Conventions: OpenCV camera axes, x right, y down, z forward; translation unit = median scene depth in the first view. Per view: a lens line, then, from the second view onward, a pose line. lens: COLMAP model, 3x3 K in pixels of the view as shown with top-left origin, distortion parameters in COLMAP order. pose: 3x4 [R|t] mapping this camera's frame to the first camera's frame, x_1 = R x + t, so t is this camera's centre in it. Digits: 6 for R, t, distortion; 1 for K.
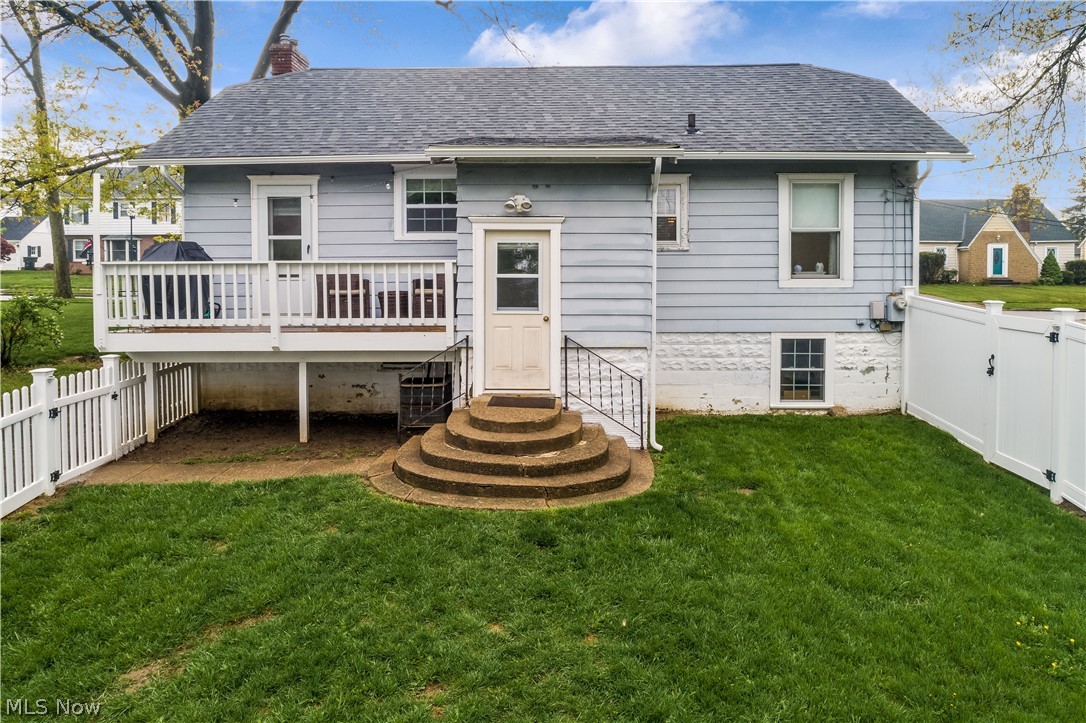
lens RADIAL K [[745.0, 0, 587.3], [0, 745.0, 463.9], [0, 0, 1]] dist [0.000278, 0.001509]
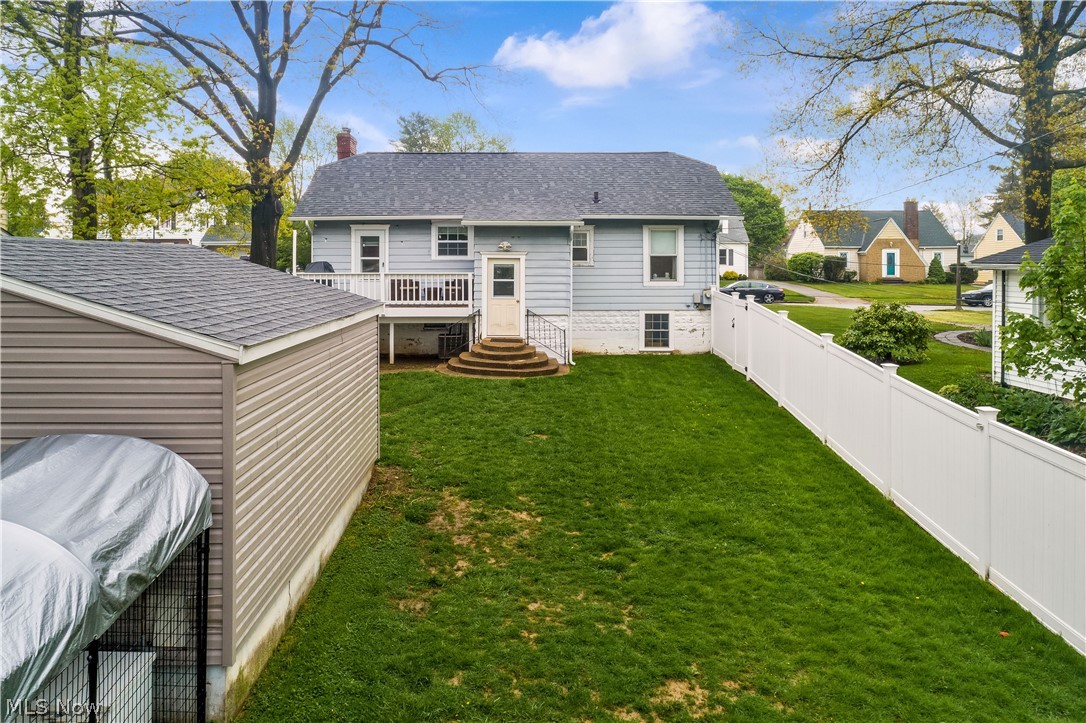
lens RADIAL K [[690.7, 0, 543.0], [0, 690.7, 361.5], [0, 0, 1]] dist [0.006861, 0.002293]
pose [[0.999974, 0.000932, 0.007115, -0.000238], [-0.000053, 0.992471, -0.122479, 0.154042], [-0.007176, 0.122475, 0.992446, -0.655324]]
